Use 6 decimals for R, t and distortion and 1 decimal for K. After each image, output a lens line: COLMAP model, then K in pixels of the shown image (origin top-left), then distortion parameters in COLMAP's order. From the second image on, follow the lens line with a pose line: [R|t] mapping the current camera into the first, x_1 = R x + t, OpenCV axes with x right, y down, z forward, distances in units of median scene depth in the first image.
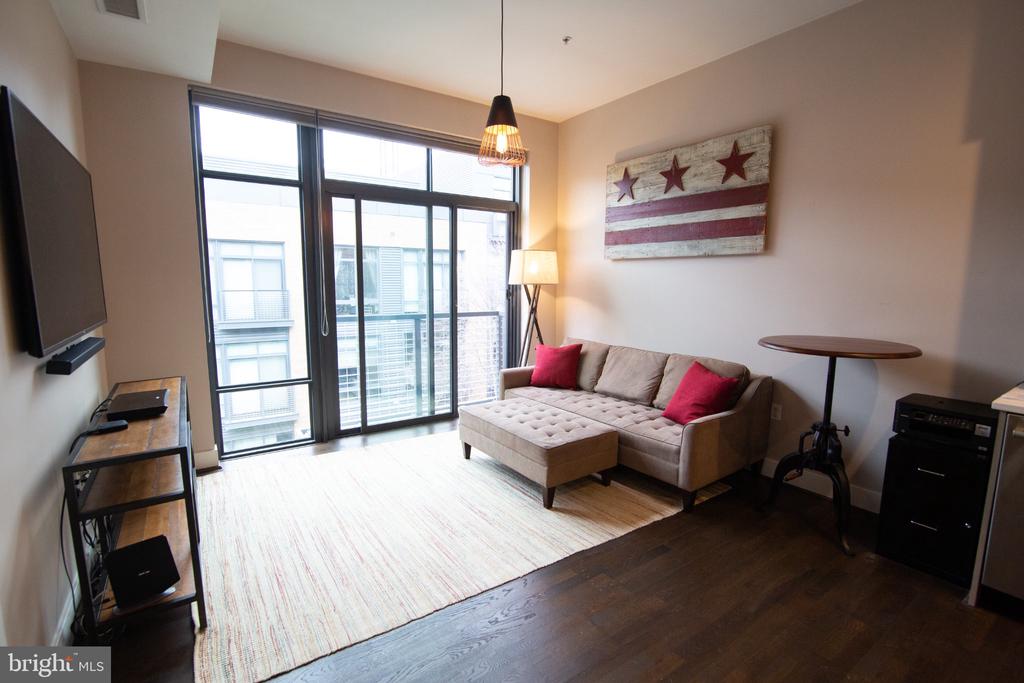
lens RADIAL K [[467.2, 0, 510.1], [0, 467.2, 341.0], [0, 0, 1]] dist [-0.019216, 0.001121]
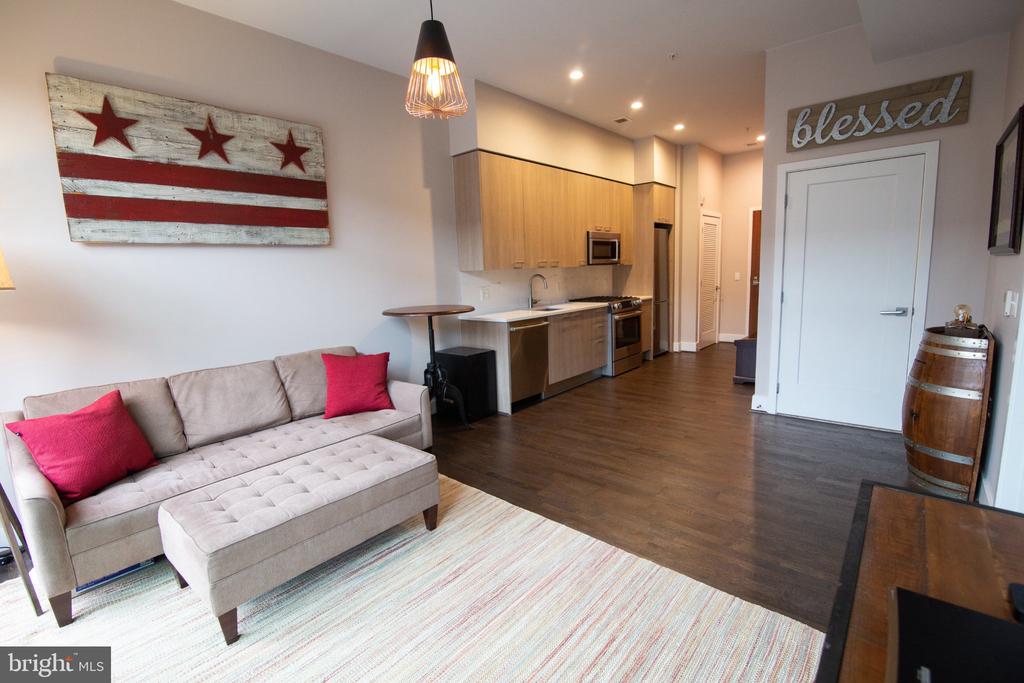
lens RADIAL K [[467.2, 0, 510.1], [0, 467.2, 341.0], [0, 0, 1]] dist [-0.019216, 0.001121]
pose [[-0.242635, -0.142224, 0.959636, -0.563548], [0.162075, 0.969350, 0.184643, -0.089097], [-0.956483, 0.200334, -0.212147, 0.749408]]
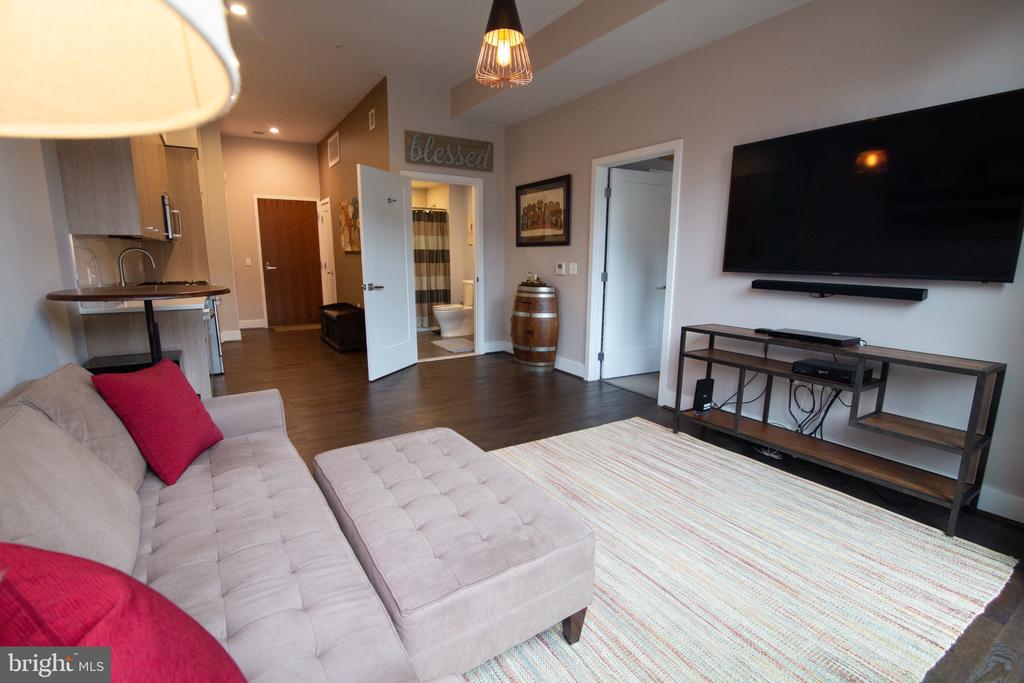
lens RADIAL K [[467.2, 0, 510.1], [0, 467.2, 341.0], [0, 0, 1]] dist [-0.019216, 0.001121]
pose [[-0.999151, -0.018047, 0.037044, -0.046128], [-0.005762, 0.951347, 0.308067, -0.128565], [-0.040802, 0.307592, -0.950643, 1.289587]]
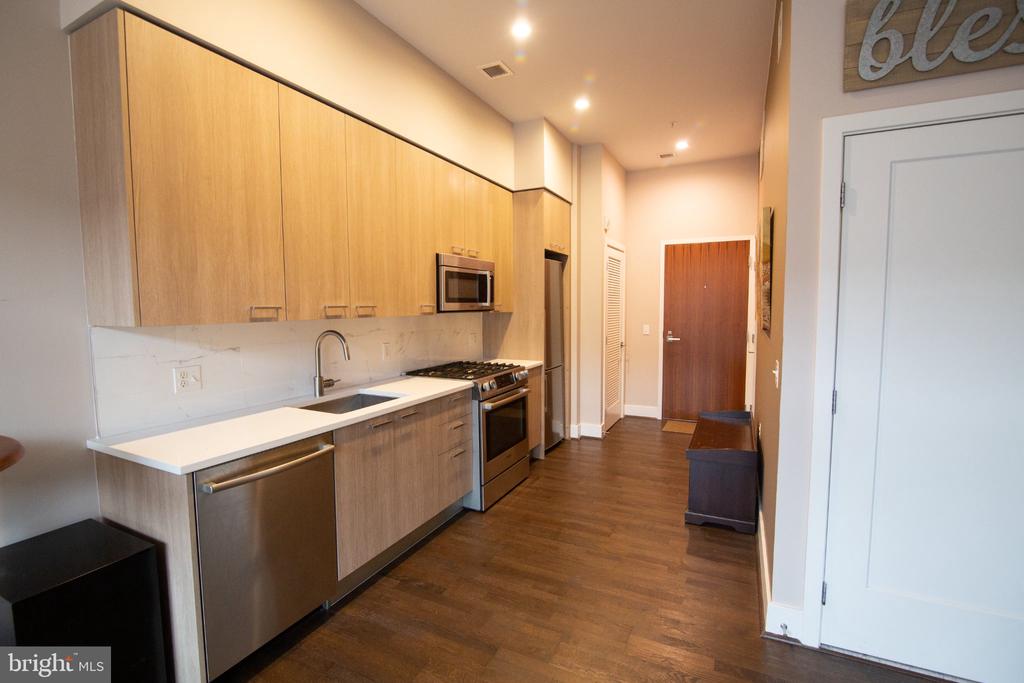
lens RADIAL K [[467.2, 0, 510.1], [0, 467.2, 341.0], [0, 0, 1]] dist [-0.019216, 0.001121]
pose [[-0.483662, -0.069171, 0.872517, 0.051441], [0.117829, 0.982652, 0.143219, -0.063285], [-0.867287, 0.172077, -0.467121, 0.429573]]
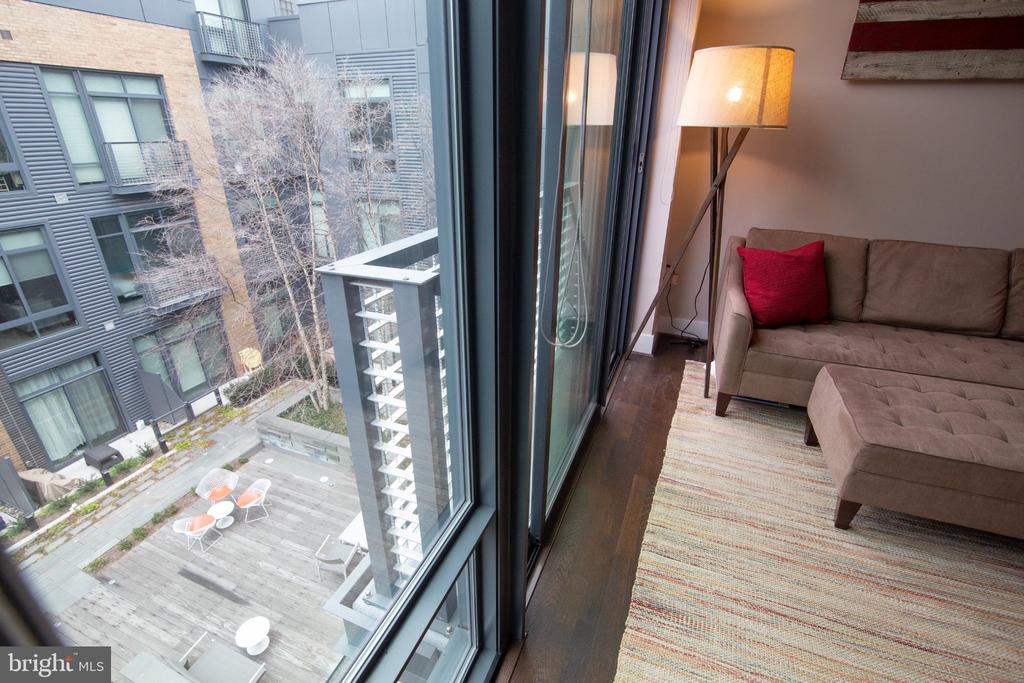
lens RADIAL K [[467.2, 0, 510.1], [0, 467.2, 341.0], [0, 0, 1]] dist [-0.019216, 0.001121]
pose [[0.832315, -0.229059, 0.504760, -0.554091], [0.068065, 0.945966, 0.317043, -0.096575], [-0.550107, -0.229523, 0.802933, 0.836588]]
